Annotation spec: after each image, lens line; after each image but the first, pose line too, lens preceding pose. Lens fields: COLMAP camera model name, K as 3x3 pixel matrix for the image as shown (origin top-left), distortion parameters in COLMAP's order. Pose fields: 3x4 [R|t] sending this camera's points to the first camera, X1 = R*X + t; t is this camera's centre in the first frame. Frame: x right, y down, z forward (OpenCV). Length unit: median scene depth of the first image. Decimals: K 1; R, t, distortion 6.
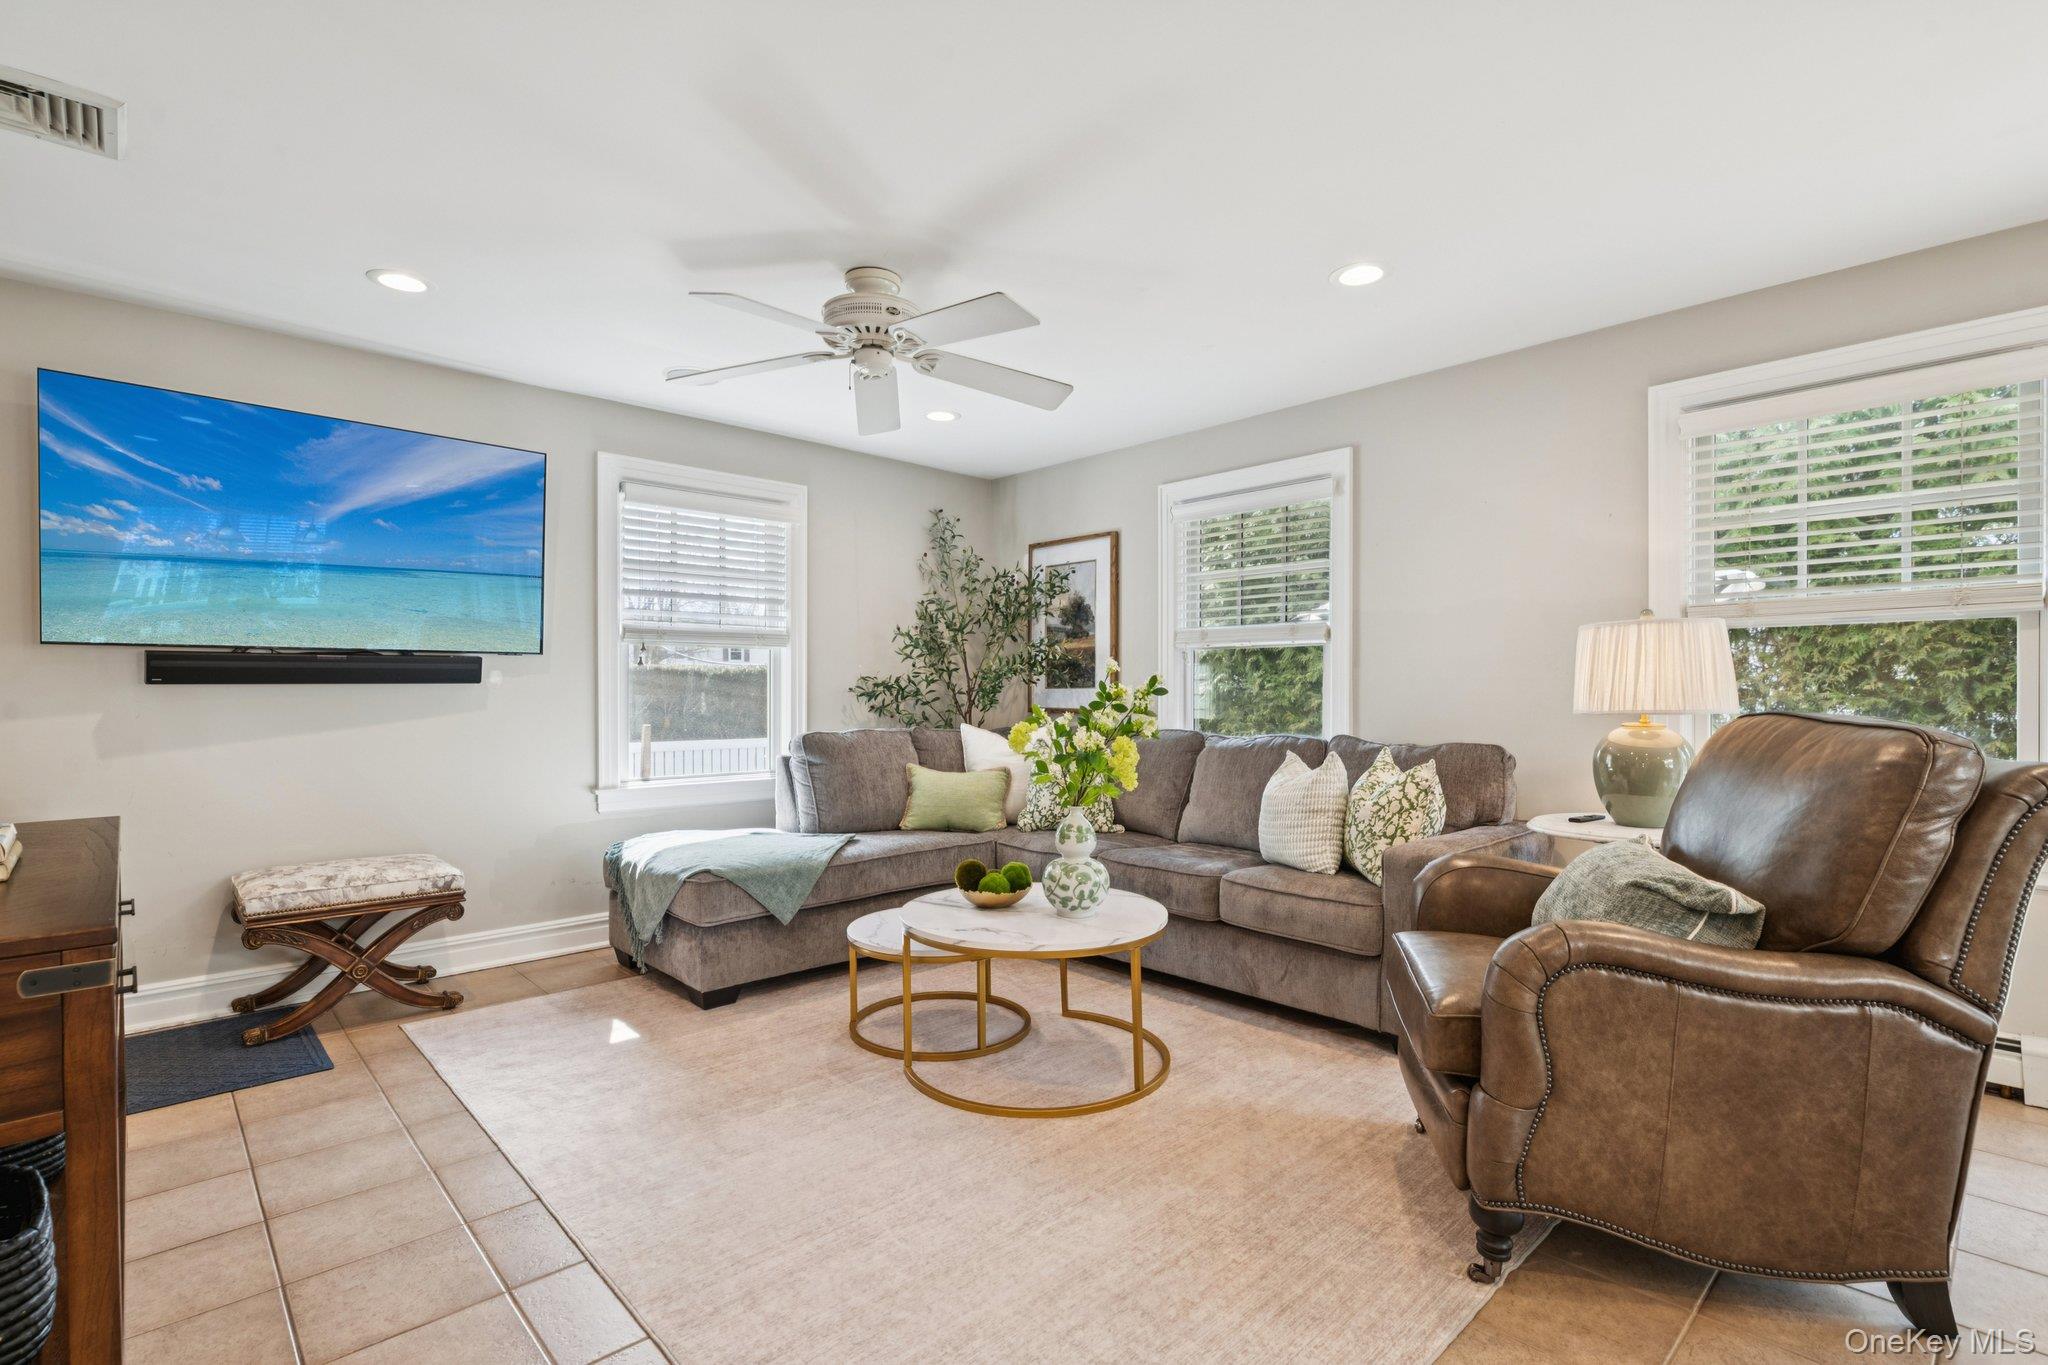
lens RADIAL K [[952.3, 0, 1023.6], [0, 952.3, 691.2], [0, 0, 1]] dist [0.000197, -0.000374]
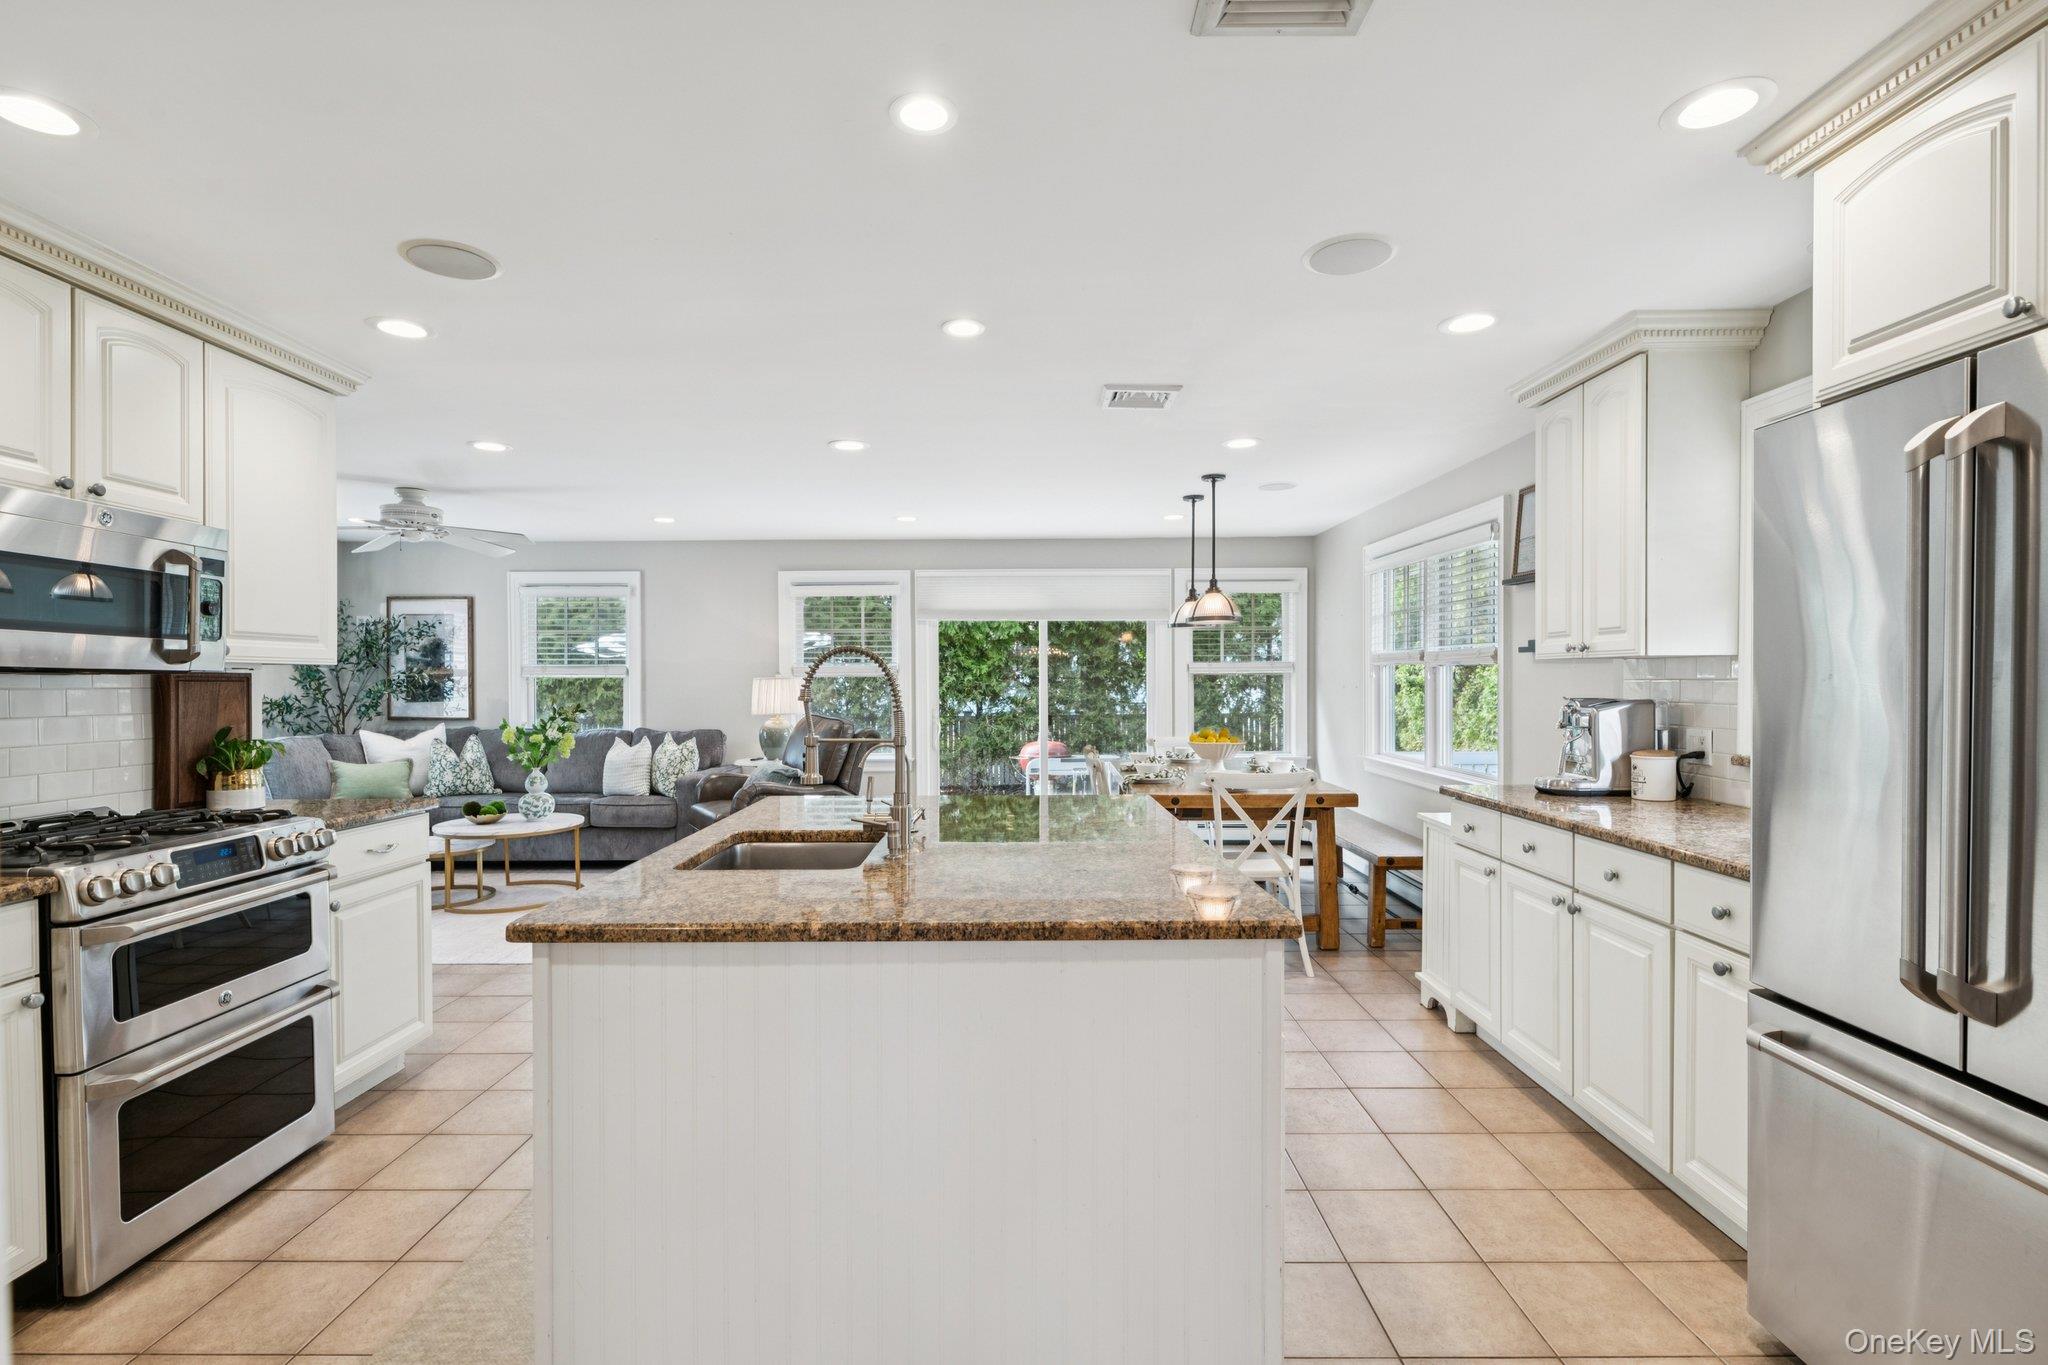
lens RADIAL K [[976.6, 0, 1020.8], [0, 976.6, 692.6], [0, 0, 1]] dist [0.001674, -0.000668]
pose [[0.687424, -0.012426, 0.726150, -0.595015], [0.002540, 0.999889, 0.014706, -0.054468], [-0.726252, -0.008265, 0.687379, -0.946941]]
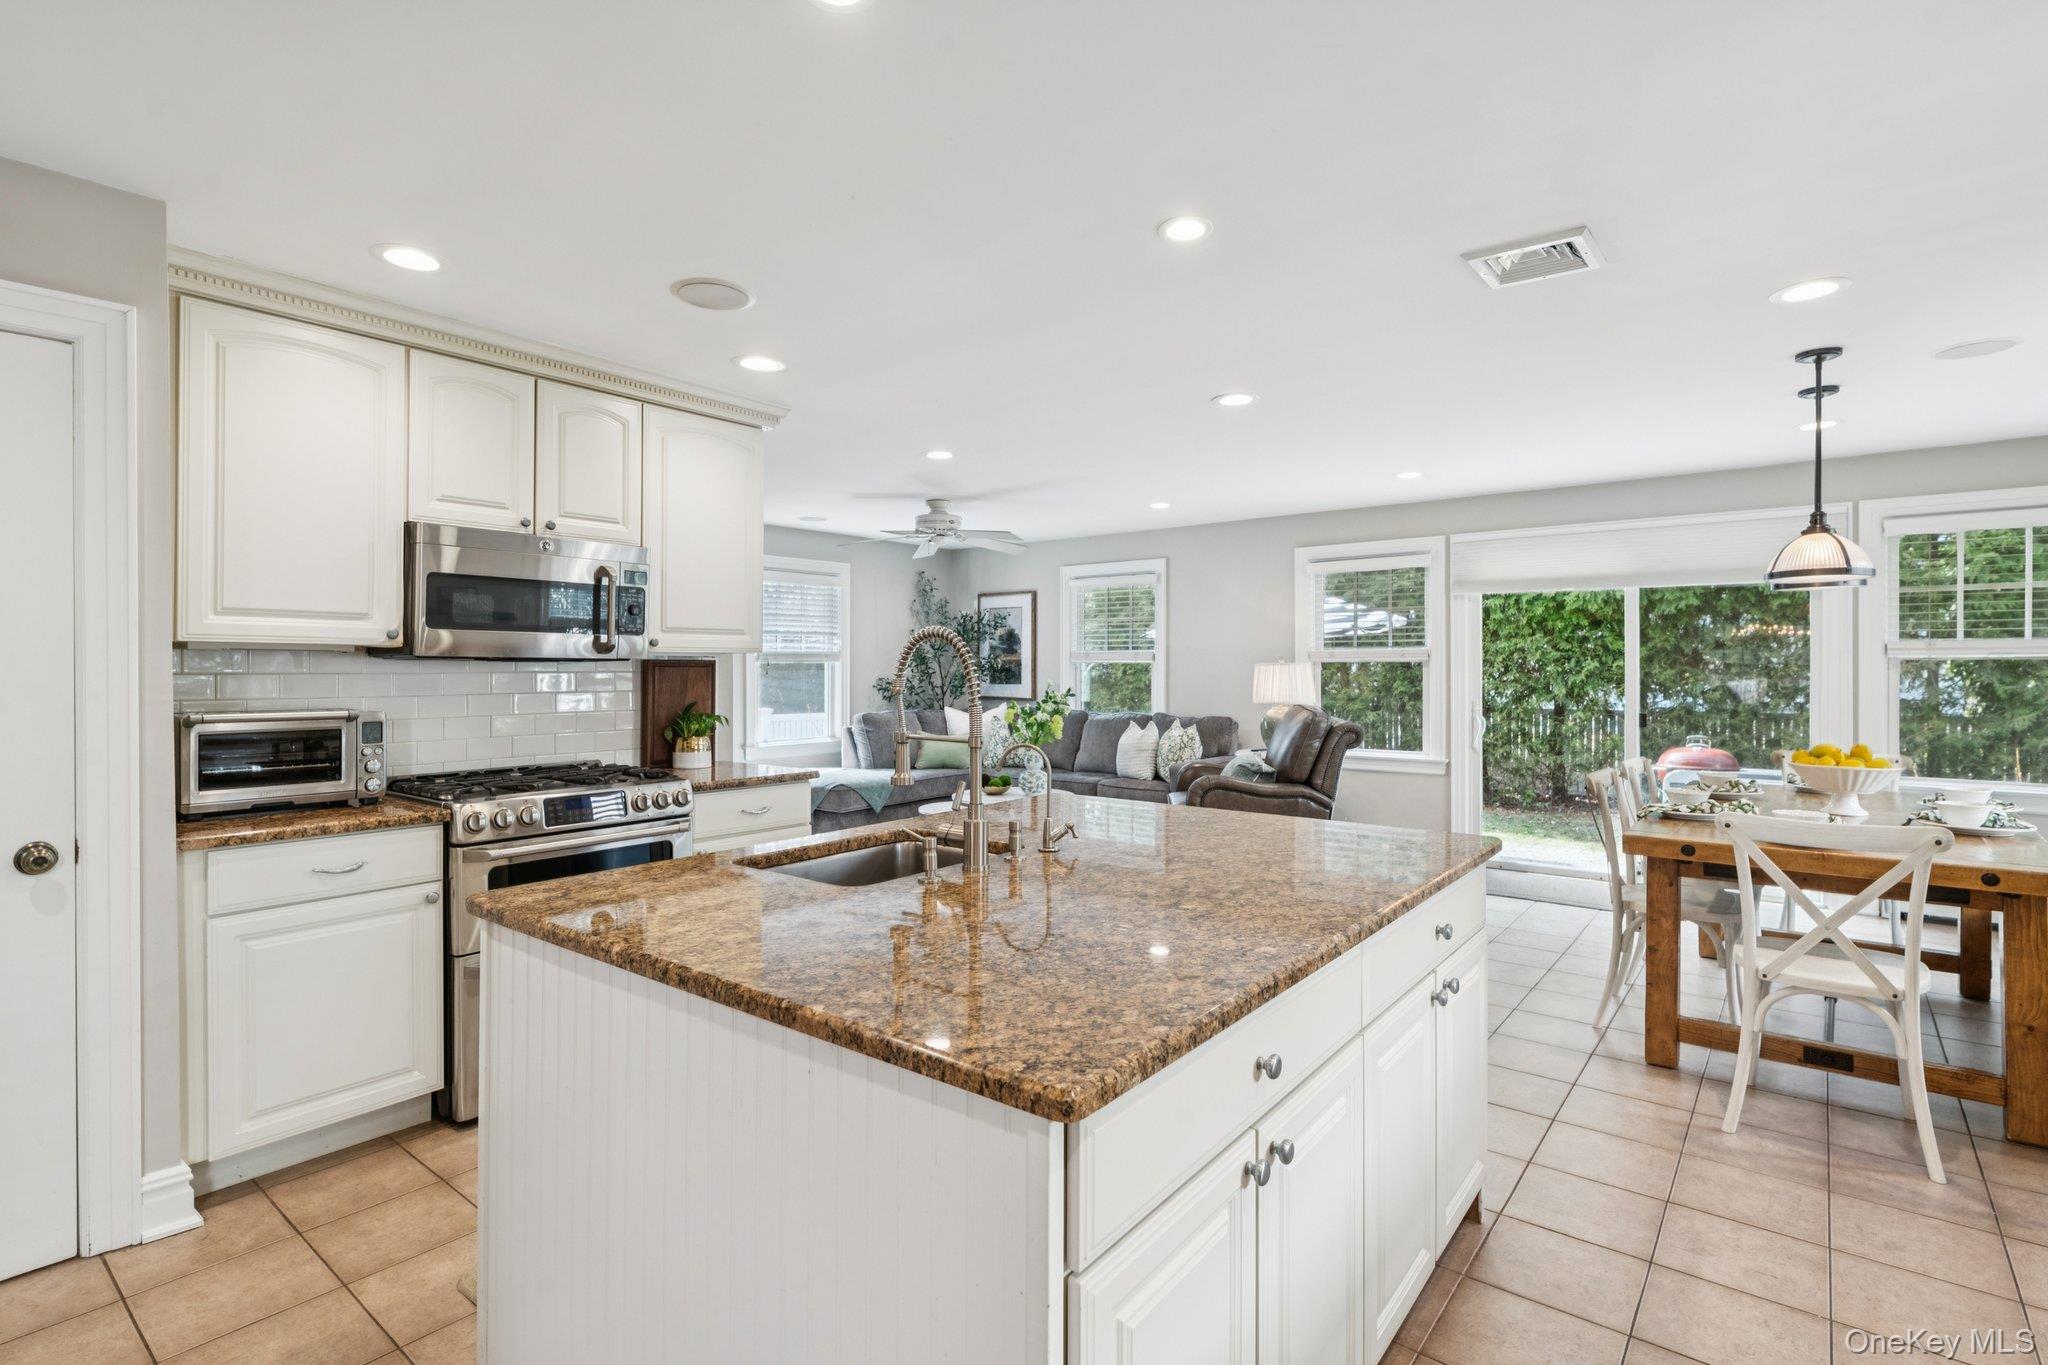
lens RADIAL K [[982.0, 0, 1023.1], [0, 982.0, 671.0], [0, 0, 1]] dist [0.004305, -0.000026]
pose [[0.990666, -0.001979, 0.136300, -0.221833], [0.000983, 0.999972, 0.007379, -0.056628], [-0.136310, -0.007176, 0.990640, -0.989310]]
